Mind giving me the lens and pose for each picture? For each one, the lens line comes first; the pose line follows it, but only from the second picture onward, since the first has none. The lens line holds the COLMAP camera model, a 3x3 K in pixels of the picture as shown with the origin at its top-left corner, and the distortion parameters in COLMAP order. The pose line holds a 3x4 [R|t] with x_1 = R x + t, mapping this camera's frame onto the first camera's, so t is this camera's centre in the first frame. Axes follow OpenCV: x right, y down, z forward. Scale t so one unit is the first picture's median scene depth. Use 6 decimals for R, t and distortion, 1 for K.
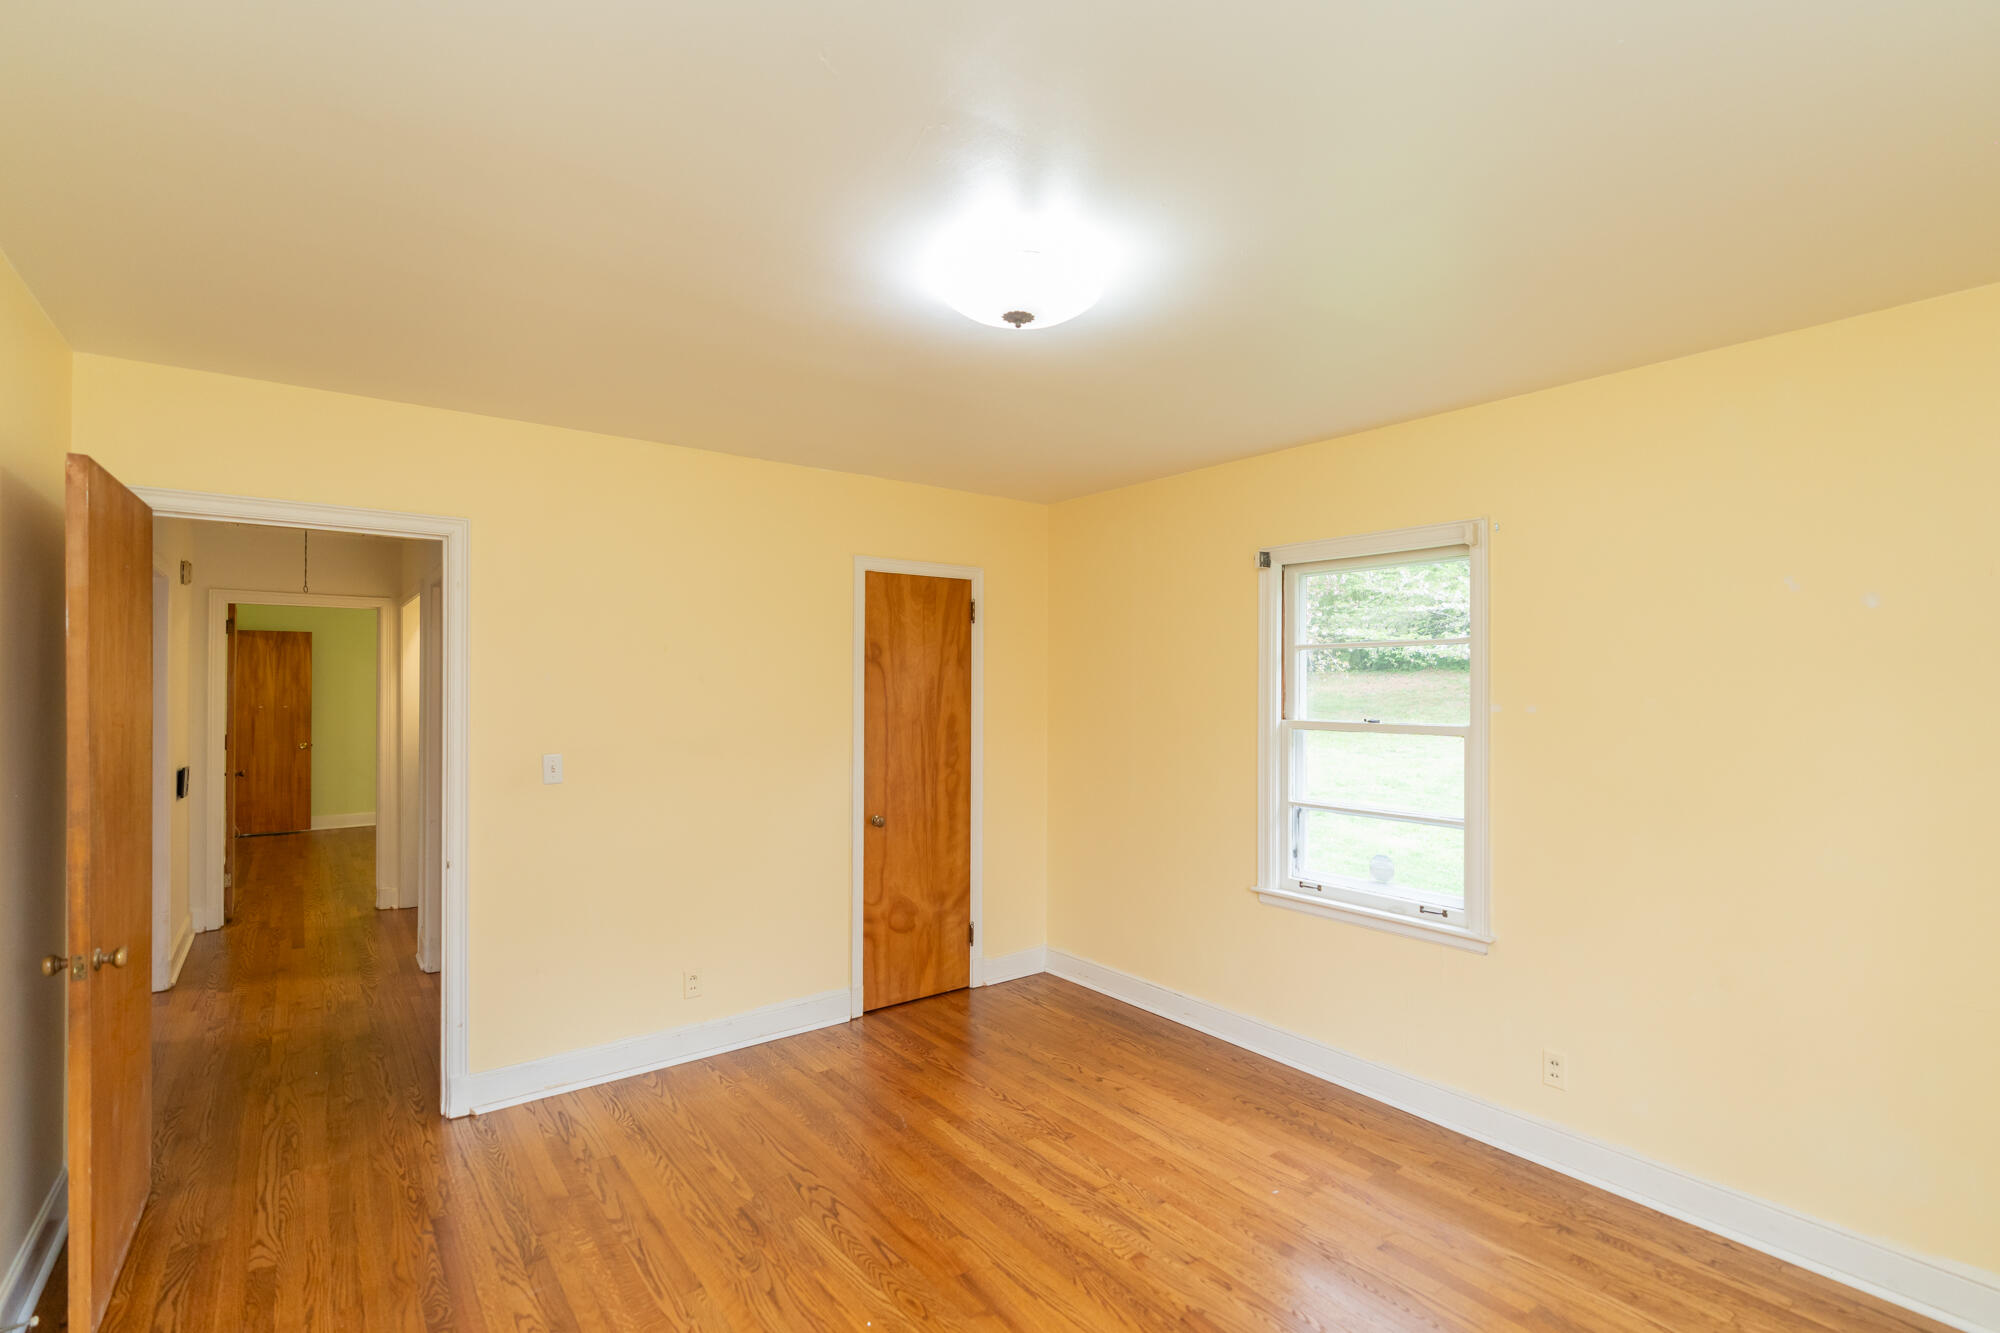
lens RADIAL K [[909.2, 0, 1002.8], [0, 909.2, 681.8], [0, 0, 1]] dist [-0.001803, 0.001042]
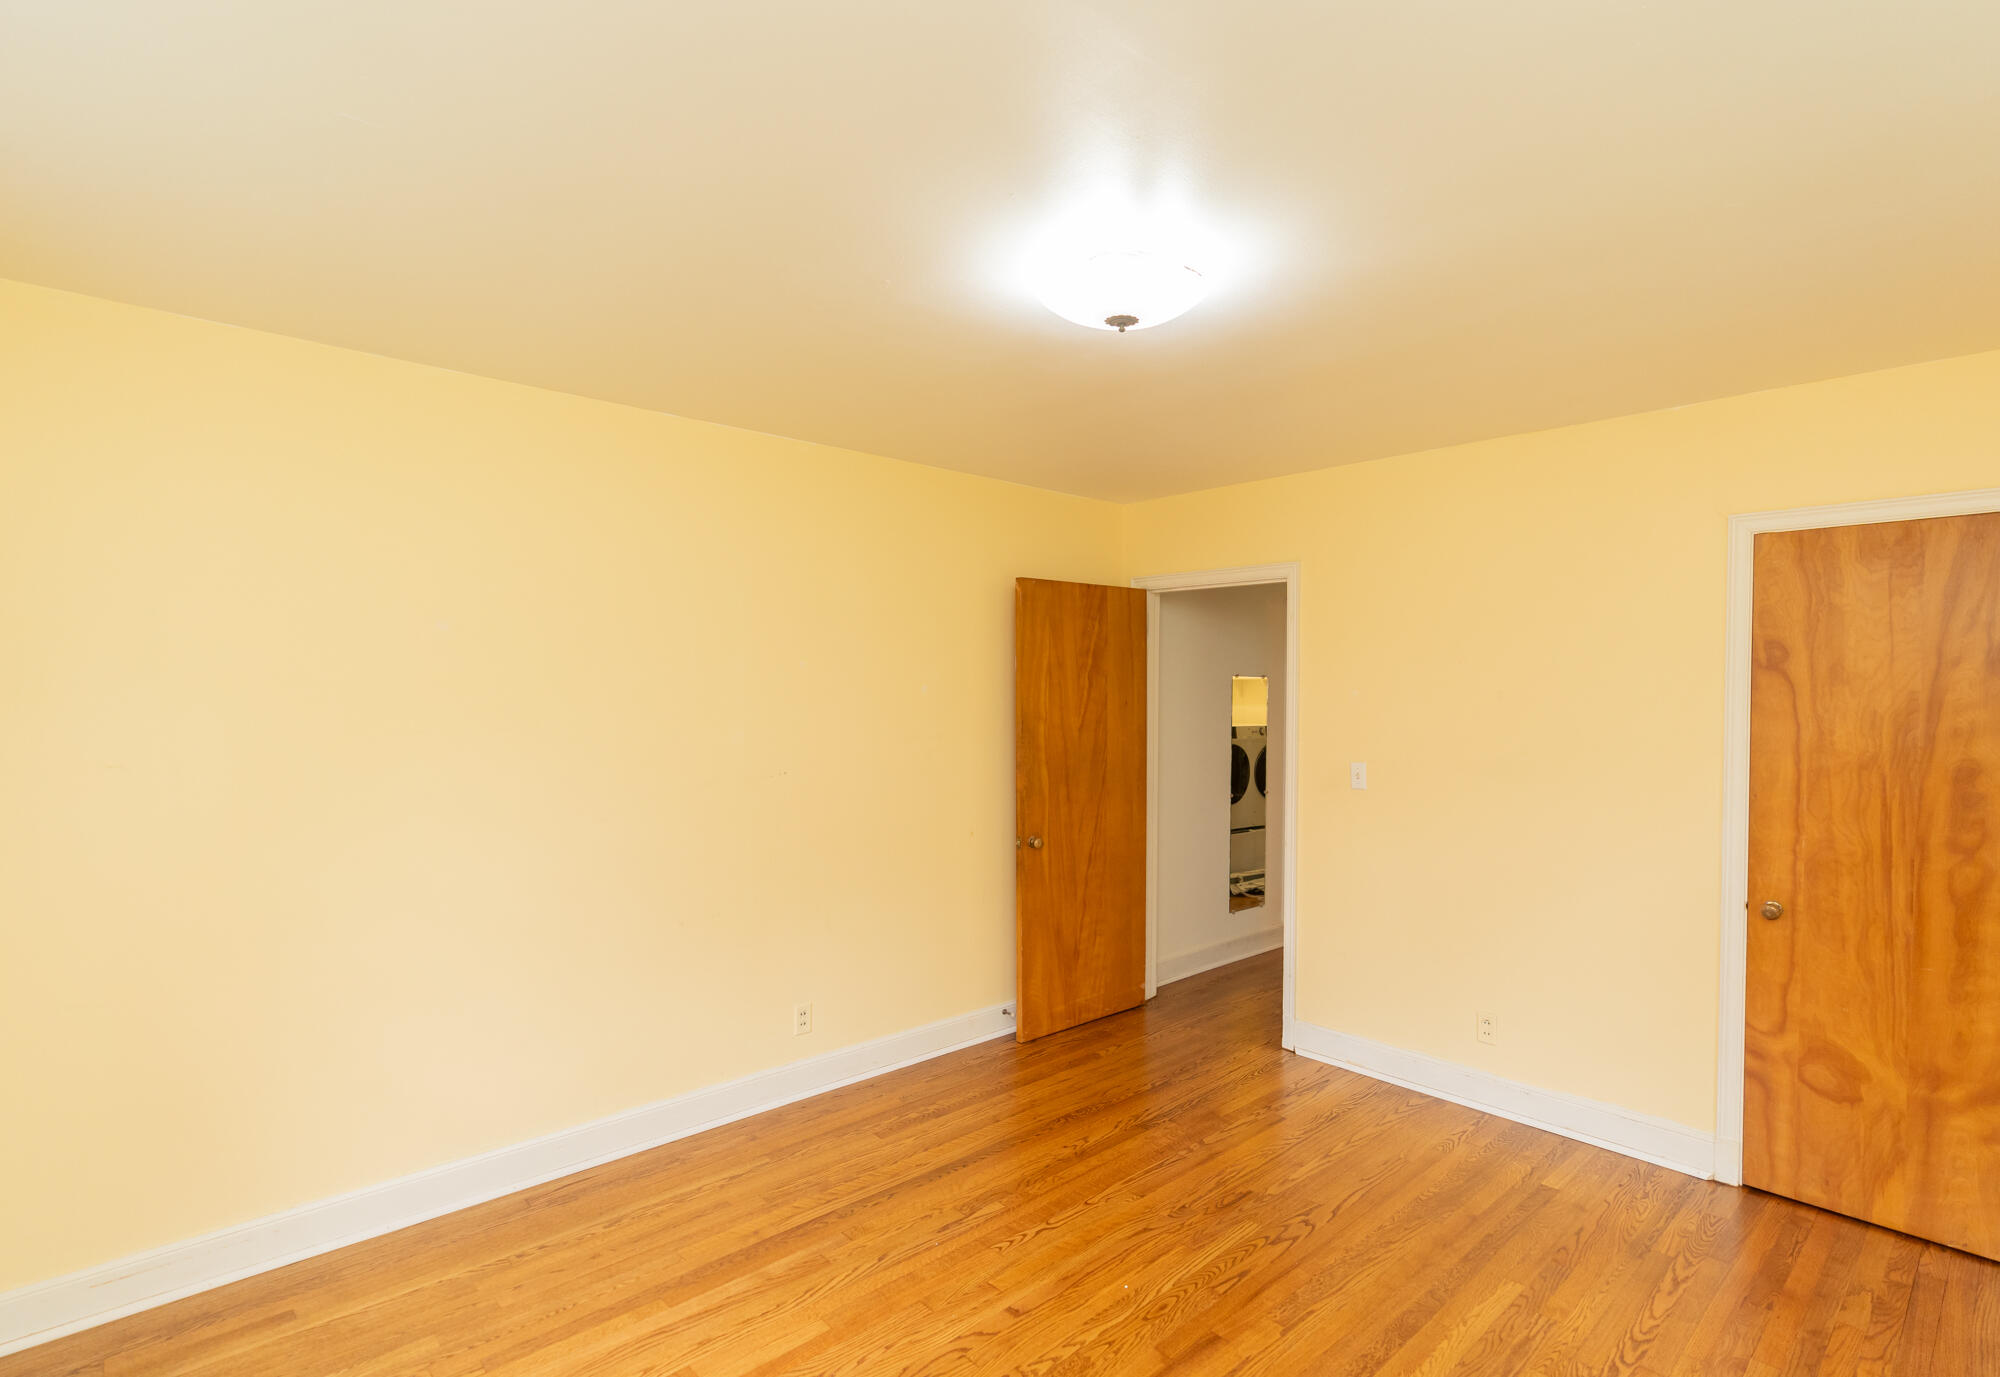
lens RADIAL K [[972.1, 0, 1032.7], [0, 972.1, 702.4], [0, 0, 1]] dist [0.000906, 0.000451]
pose [[0.106709, 0.011346, -0.994226, 0.598582], [-0.003297, 0.999933, 0.011057, -0.004512], [0.994285, 0.002098, 0.106739, 0.458828]]
